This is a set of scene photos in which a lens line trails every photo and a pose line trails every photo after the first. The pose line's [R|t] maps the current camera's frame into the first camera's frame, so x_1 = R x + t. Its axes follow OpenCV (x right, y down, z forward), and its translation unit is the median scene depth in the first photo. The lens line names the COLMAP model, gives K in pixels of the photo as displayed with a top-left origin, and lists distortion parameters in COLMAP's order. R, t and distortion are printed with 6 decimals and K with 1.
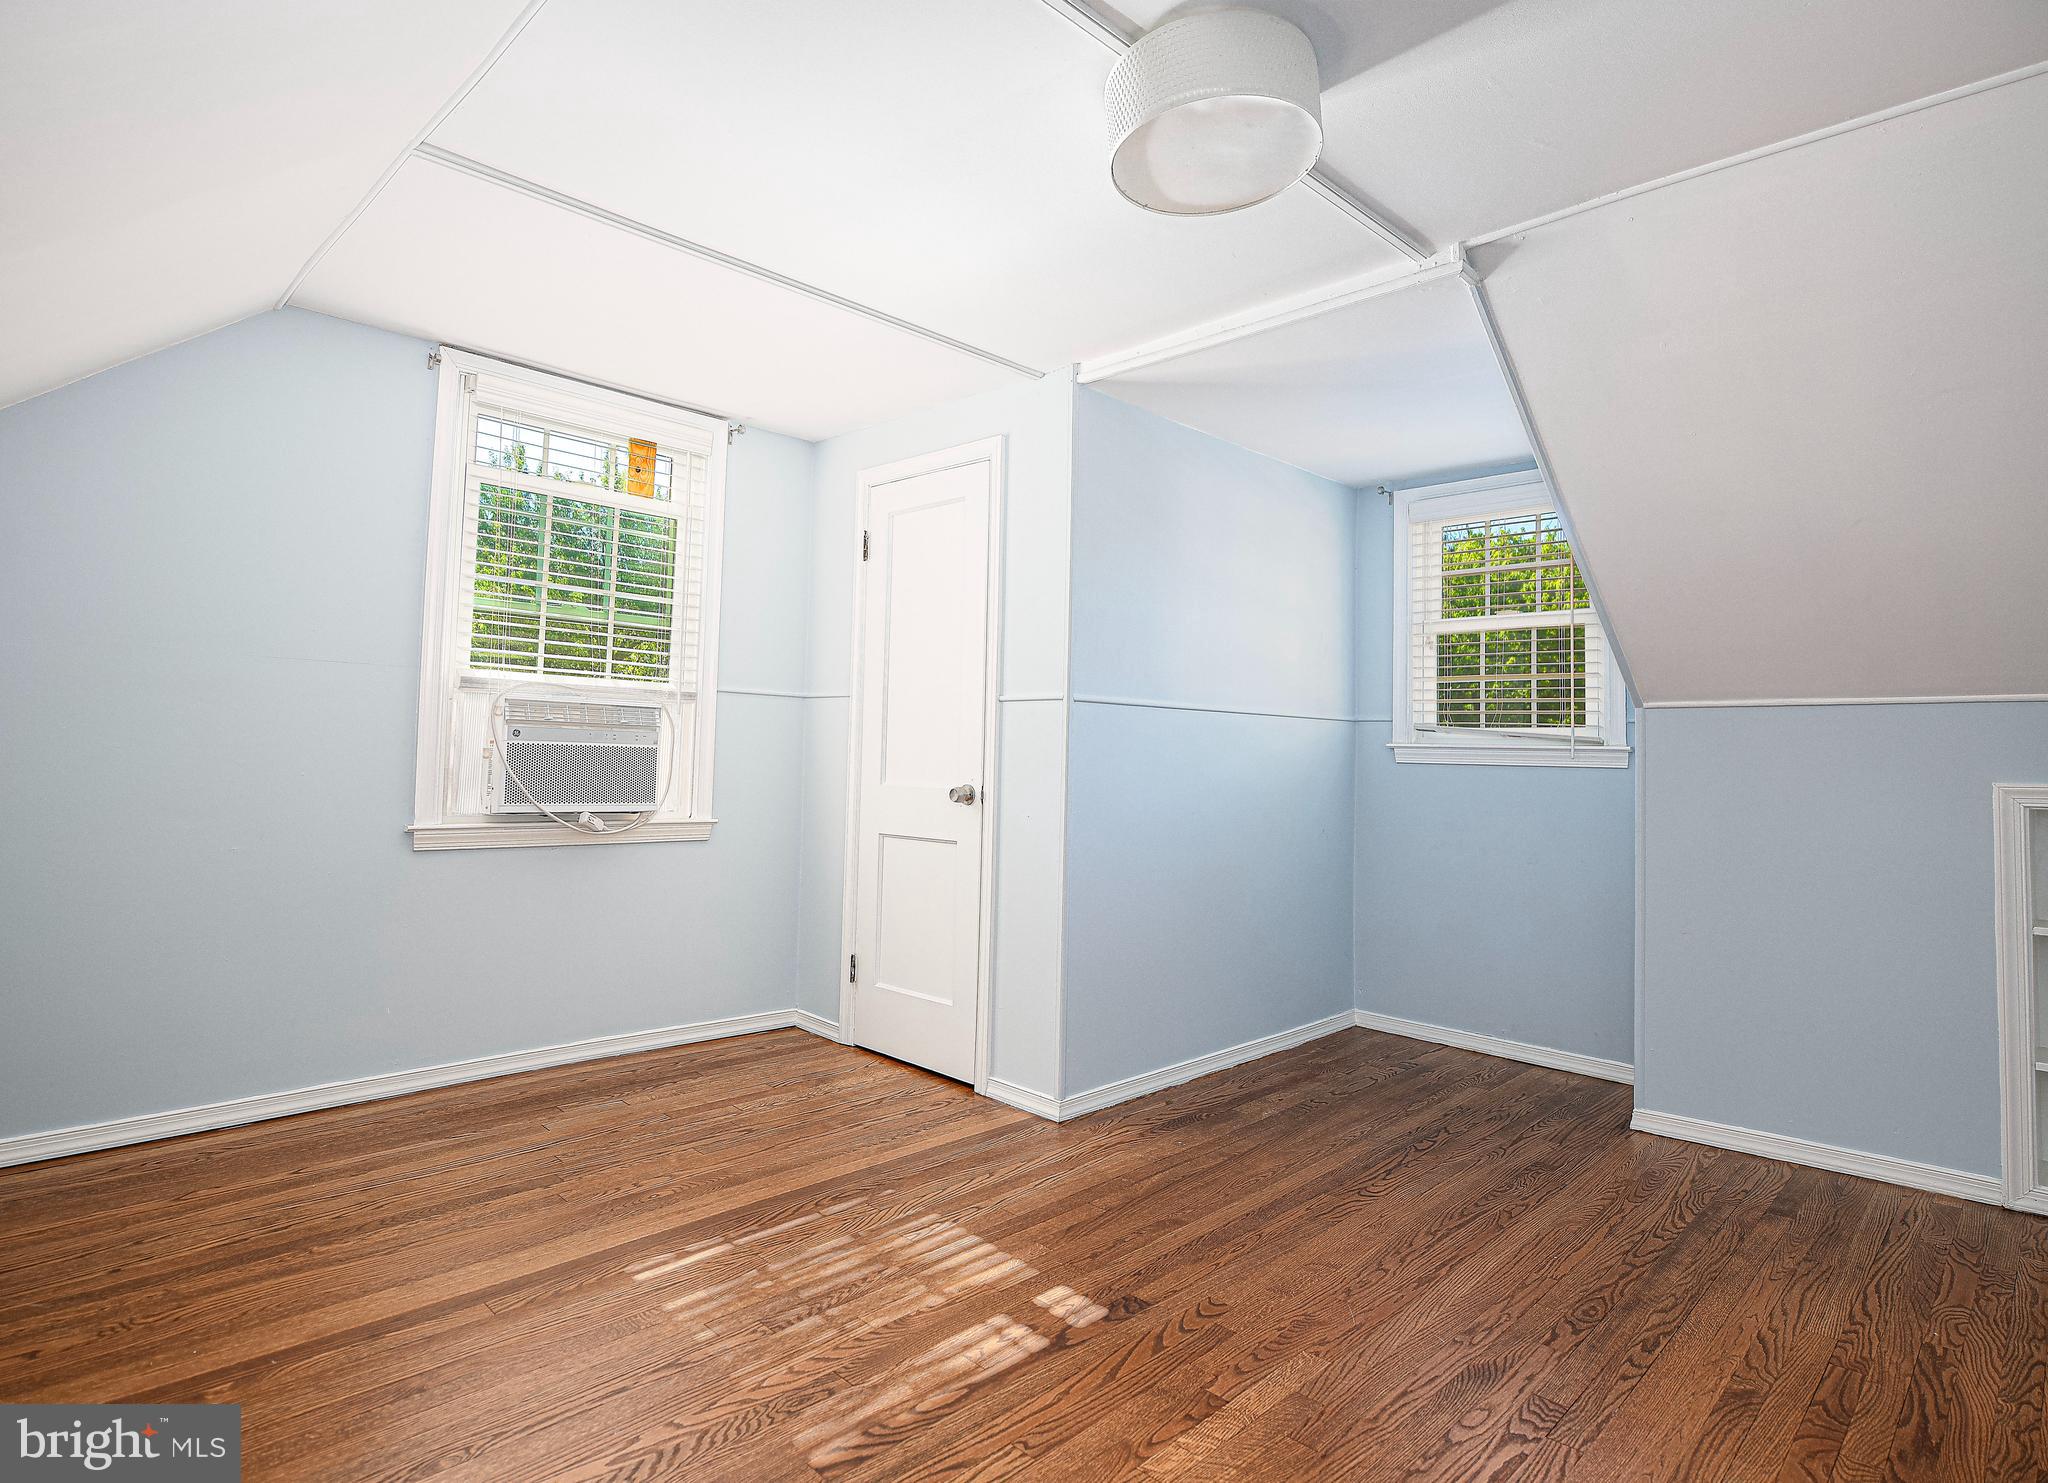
lens RADIAL K [[1088.1, 0, 1024.8], [0, 1088.1, 738.1], [0, 0, 1]] dist [0.003325, -0.001669]
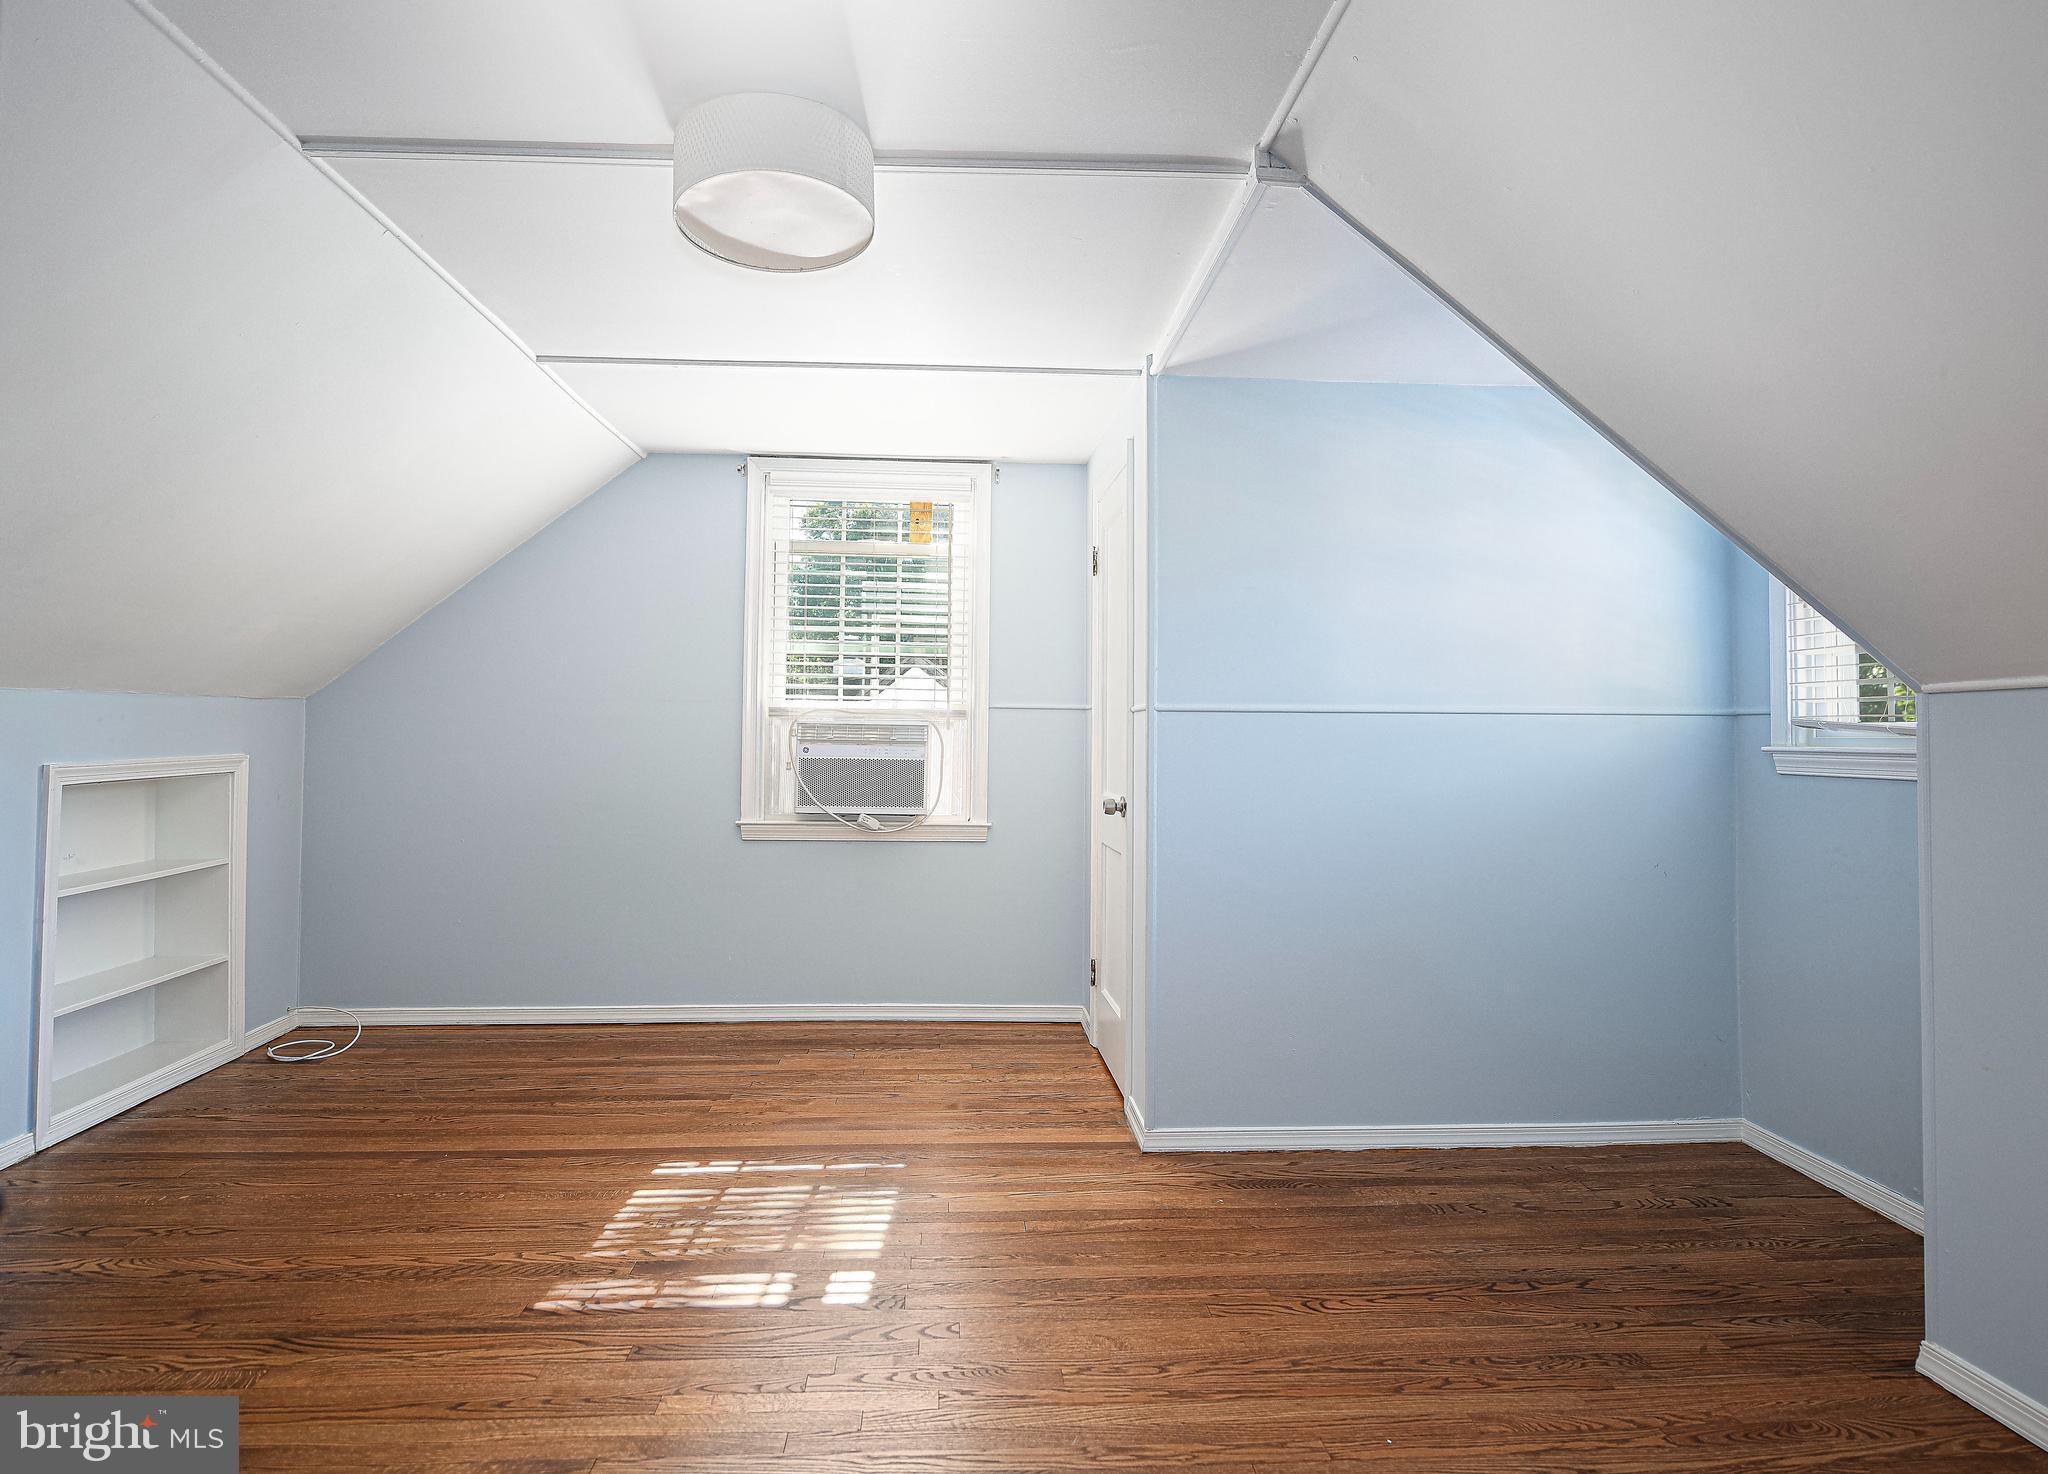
lens RADIAL K [[1135.5, 0, 1021.3], [0, 1135.5, 737.8], [0, 0, 1]] dist [0.005920, -0.001274]
pose [[0.752038, -0.016727, -0.658907, 0.598466], [0.019557, 0.999804, -0.003060, -0.010163], [0.658829, -0.010585, 0.752218, 0.176139]]
